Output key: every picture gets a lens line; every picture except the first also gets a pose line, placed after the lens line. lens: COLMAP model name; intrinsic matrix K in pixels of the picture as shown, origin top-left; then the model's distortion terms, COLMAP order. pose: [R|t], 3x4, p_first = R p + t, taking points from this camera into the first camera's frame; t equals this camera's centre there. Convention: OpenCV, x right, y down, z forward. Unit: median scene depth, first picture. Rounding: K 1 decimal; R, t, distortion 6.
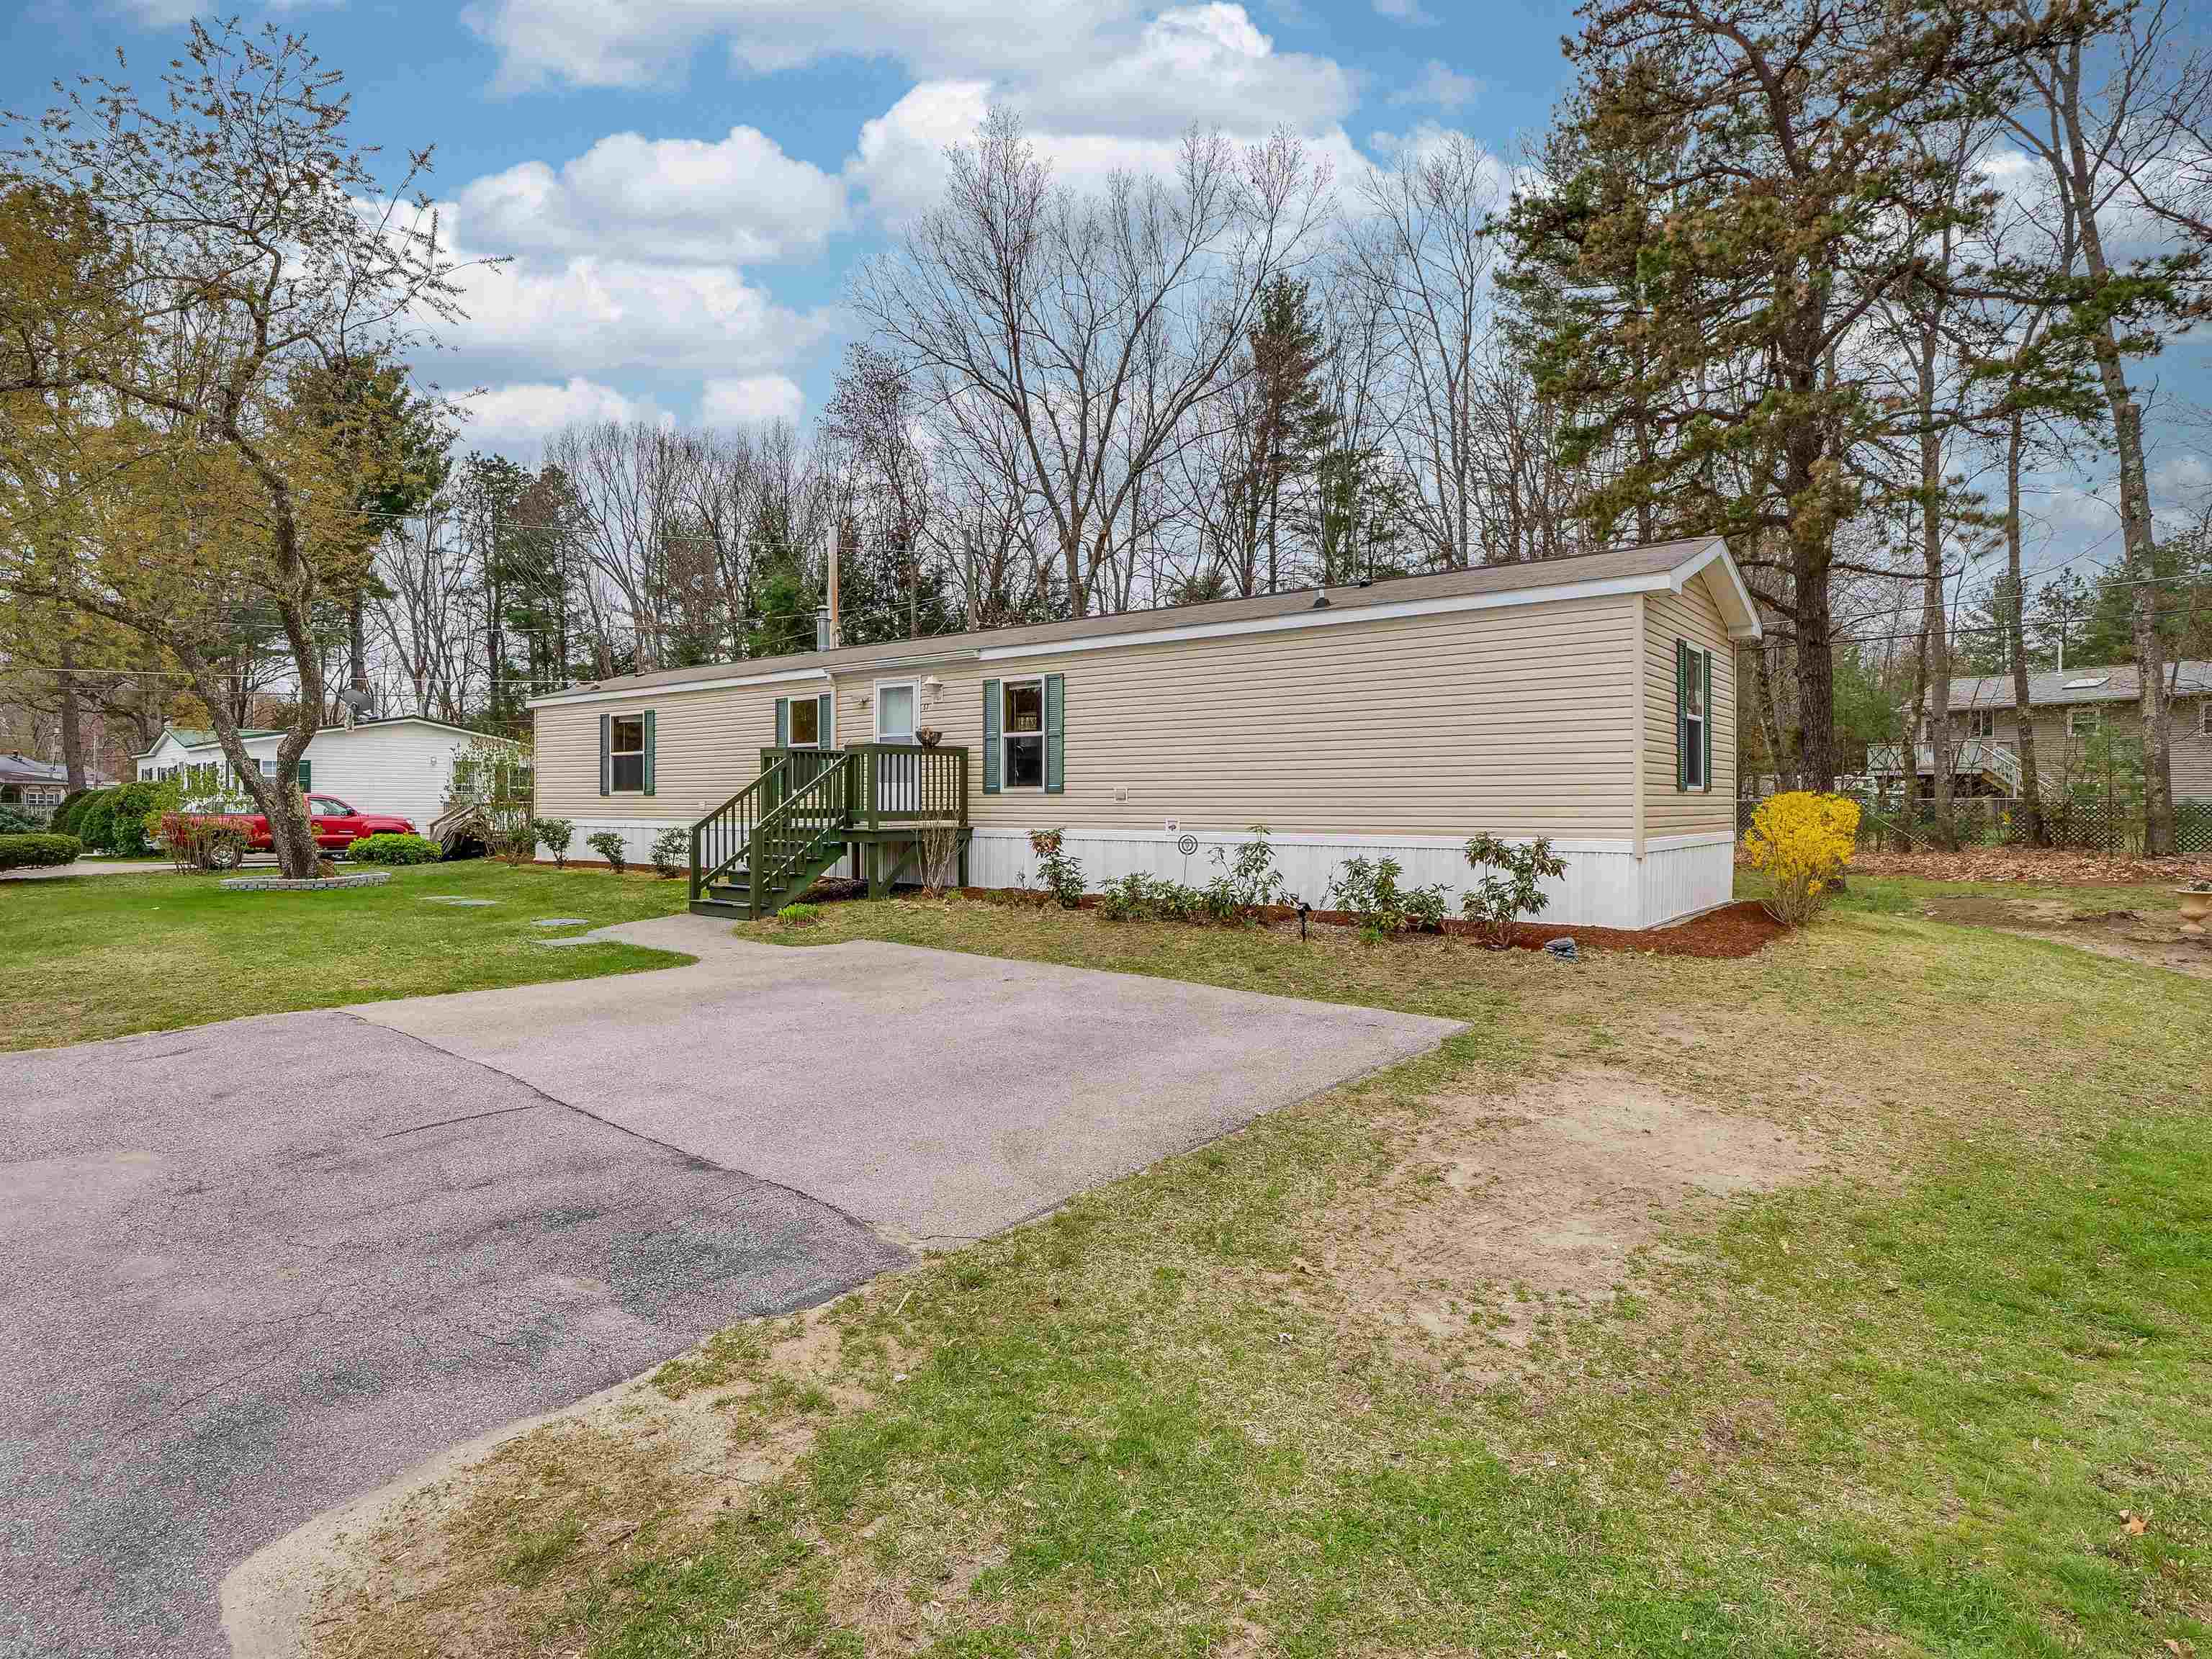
lens RADIAL K [[1157.8, 0, 1078.6], [0, 1157.8, 787.6], [0, 0, 1]] dist [-0.002505, -0.000285]
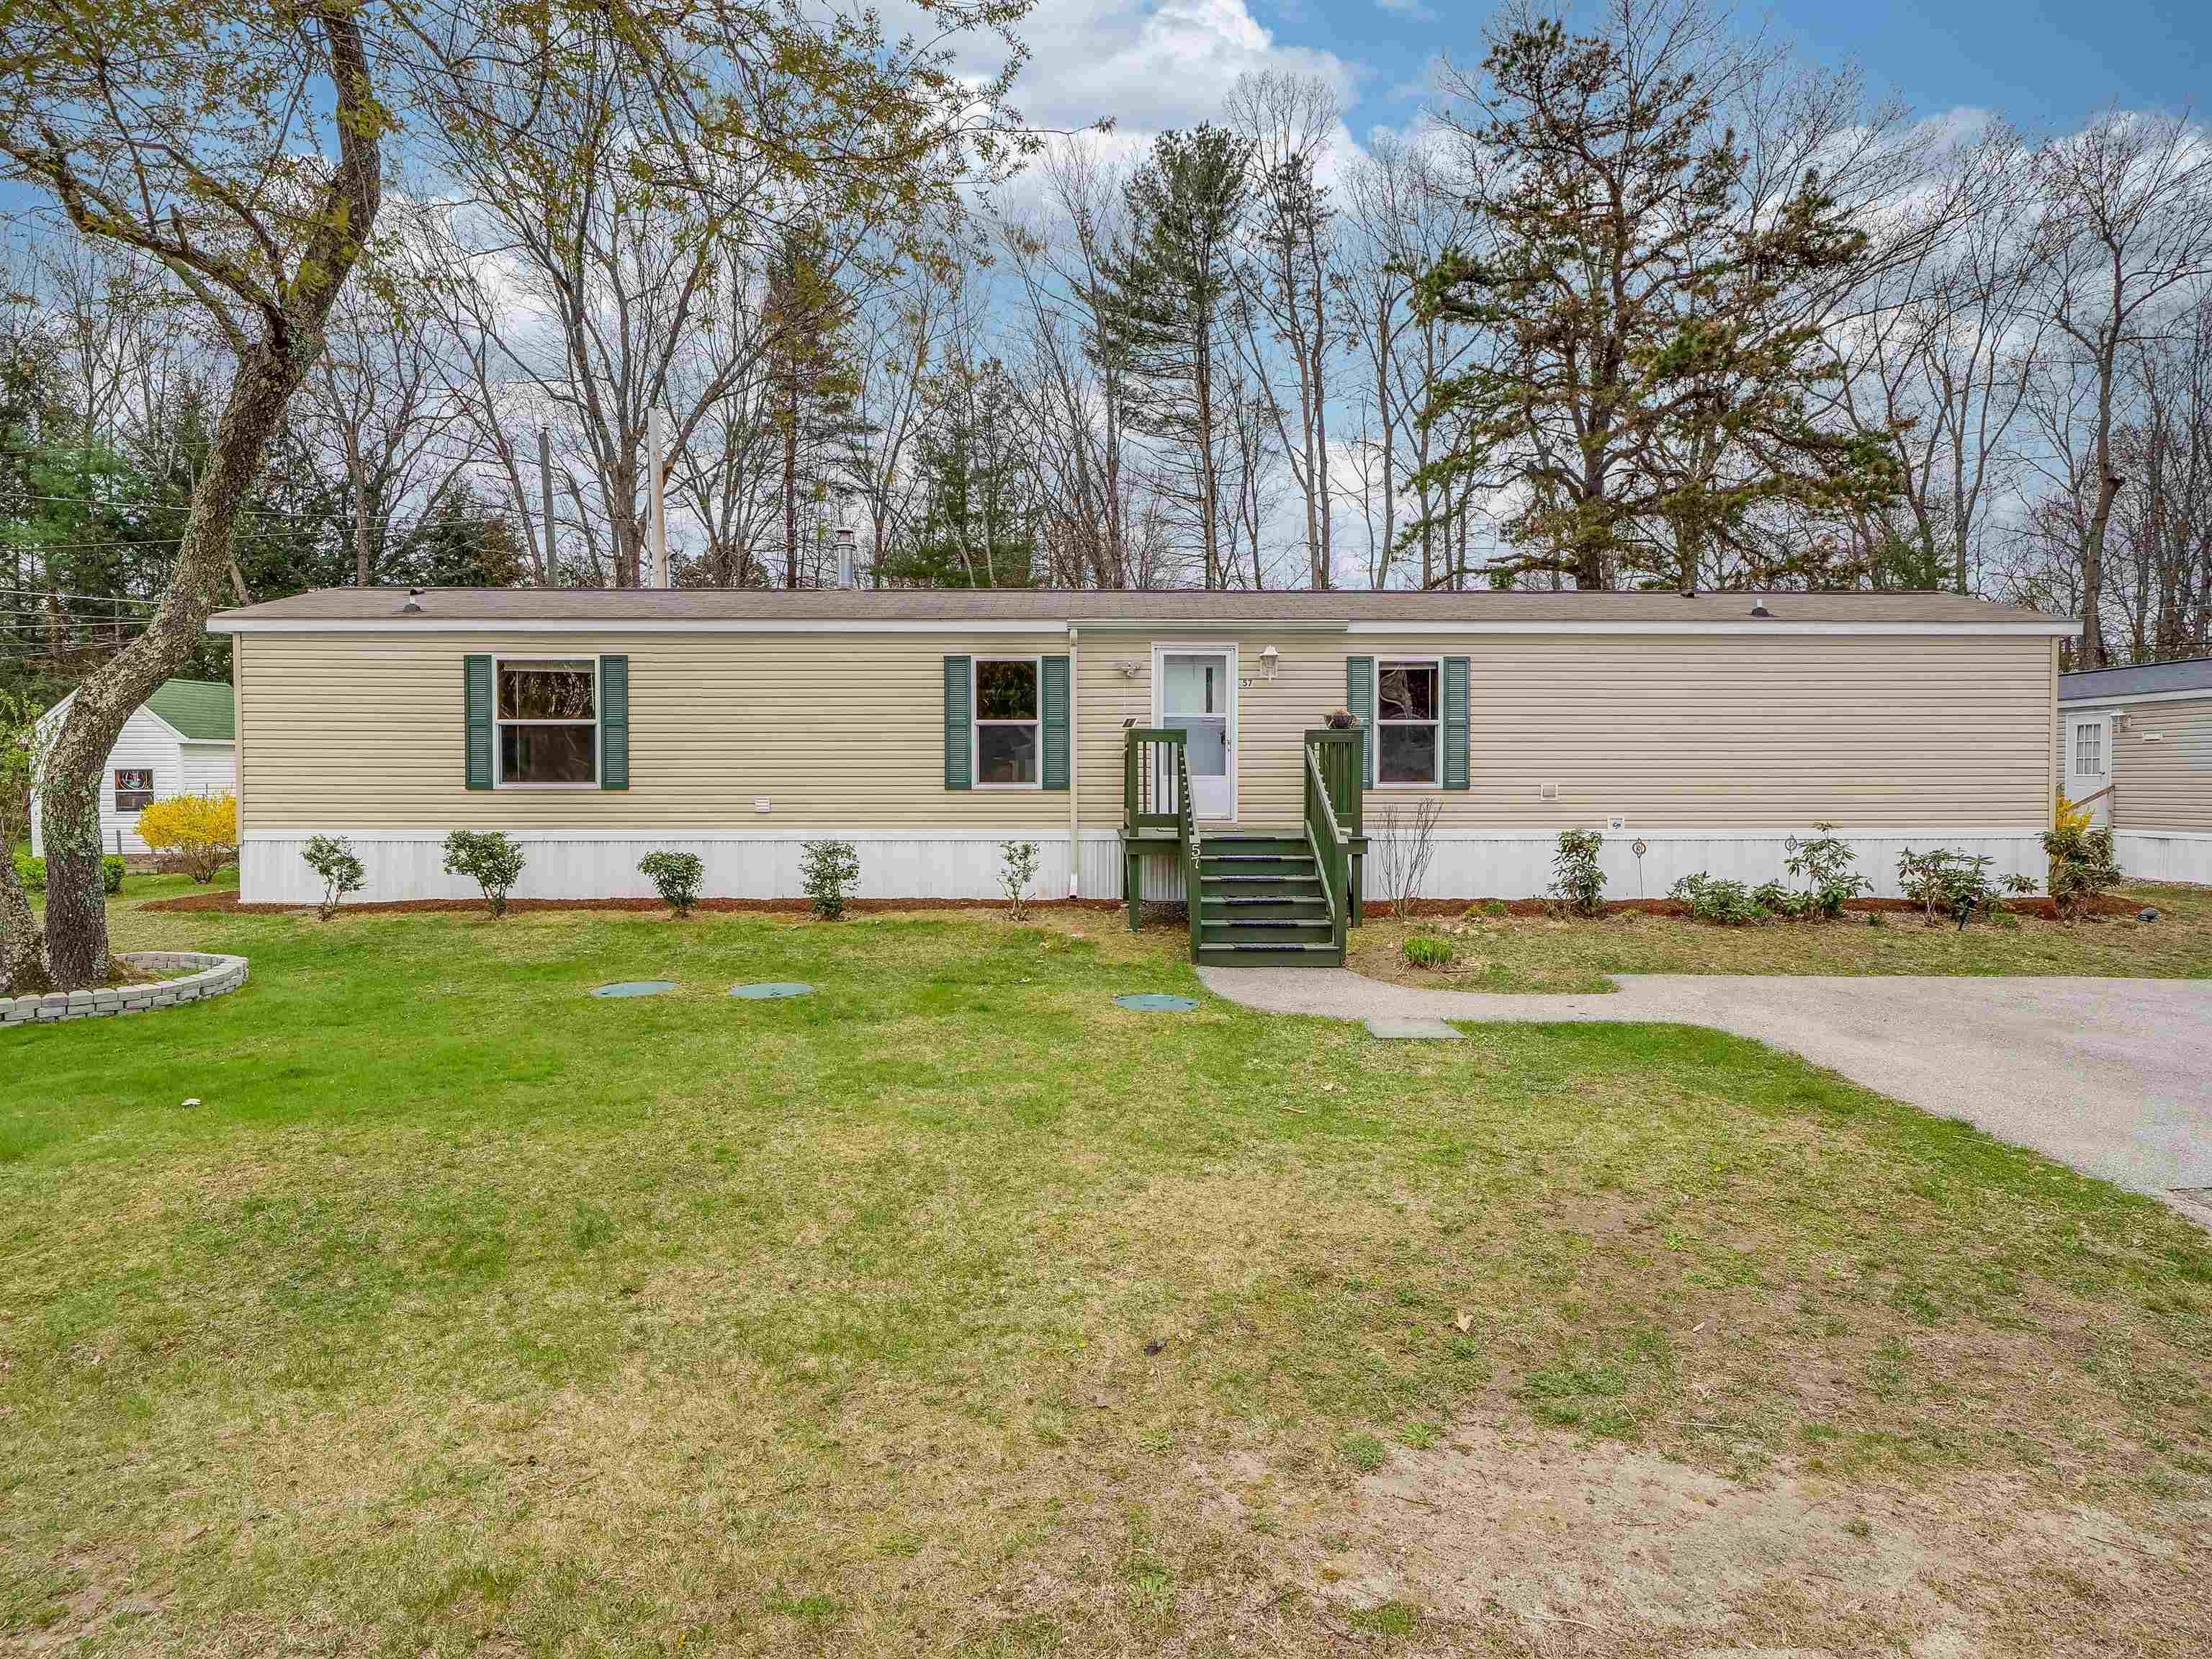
lens RADIAL K [[1030.1, 0, 1106.0], [0, 1030.1, 829.5], [0, 0, 1]] dist [-0.001178, -0.000534]
pose [[0.771560, -0.020482, 0.635826, -0.595944], [-0.006709, 0.999164, 0.040327, 0.004002], [-0.636121, -0.035381, 0.770778, 0.448371]]
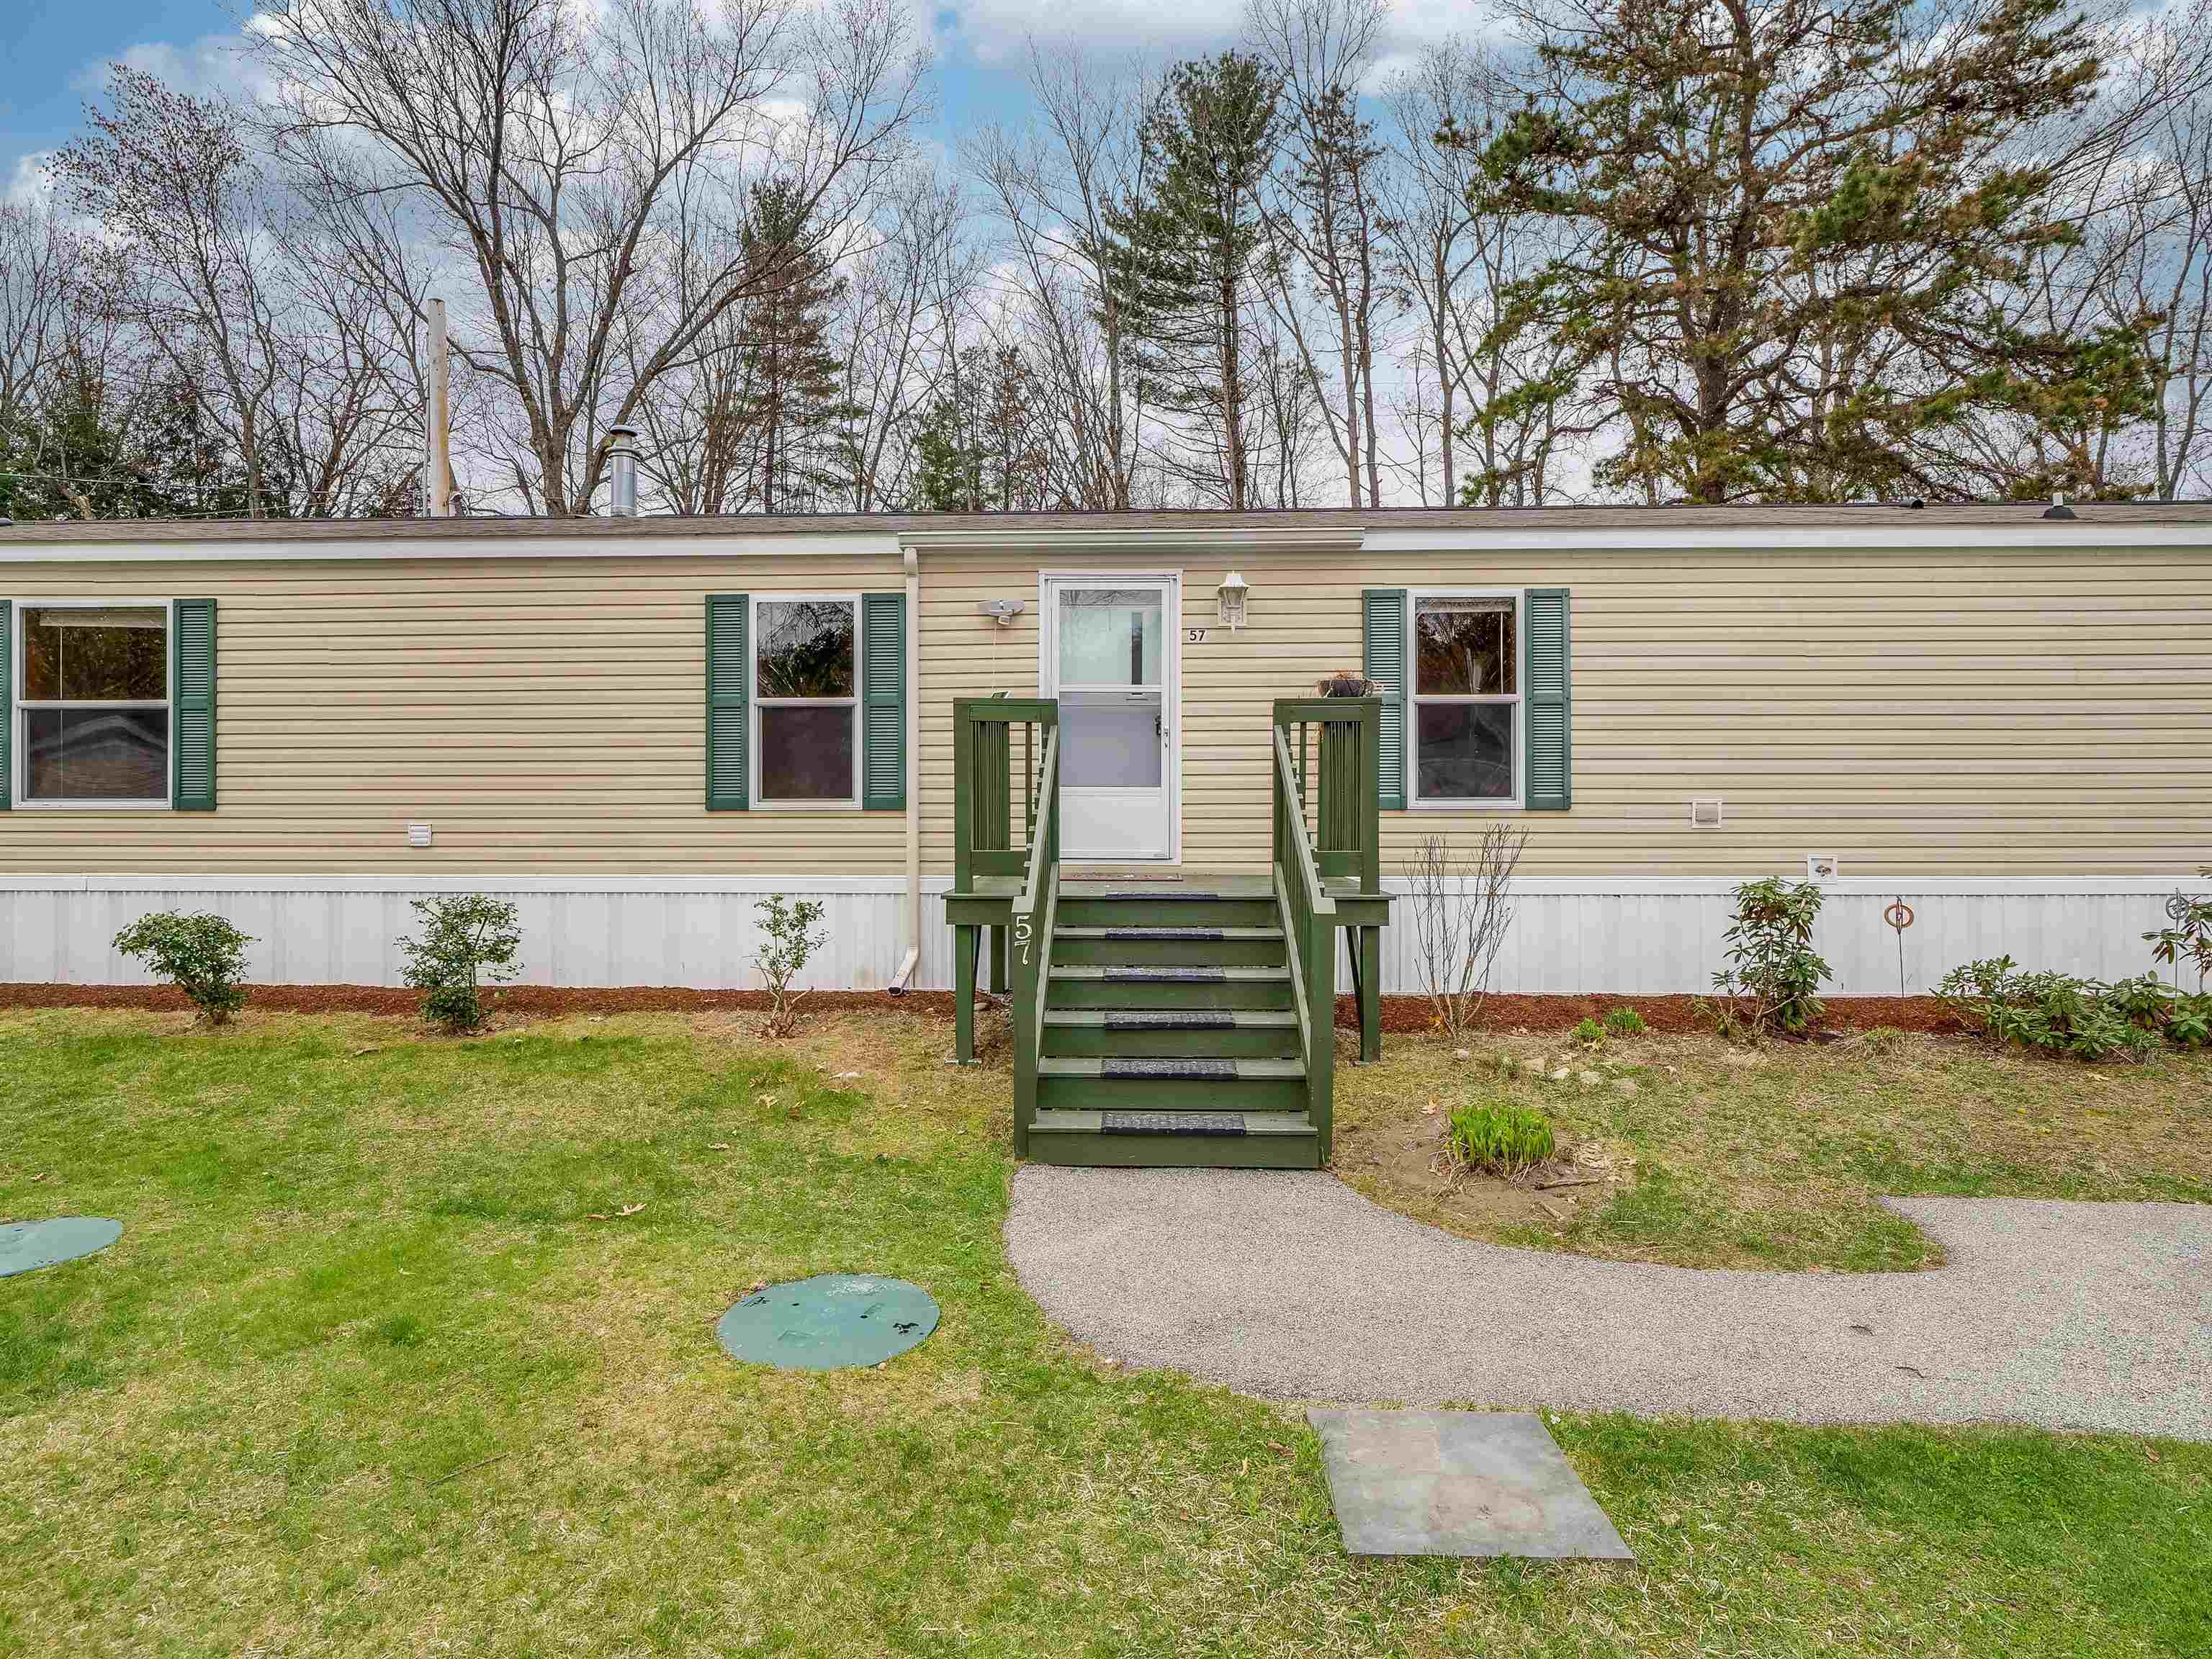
lens RADIAL K [[1194.0, 0, 1060.0], [0, 1194.0, 826.1], [0, 0, 1]] dist [-0.005849, 0.001058]
pose [[0.802172, 0.000338, 0.597093, -0.429345], [-0.007062, 0.999935, 0.008921, 0.006839], [-0.597051, -0.011373, 0.802122, 0.557624]]
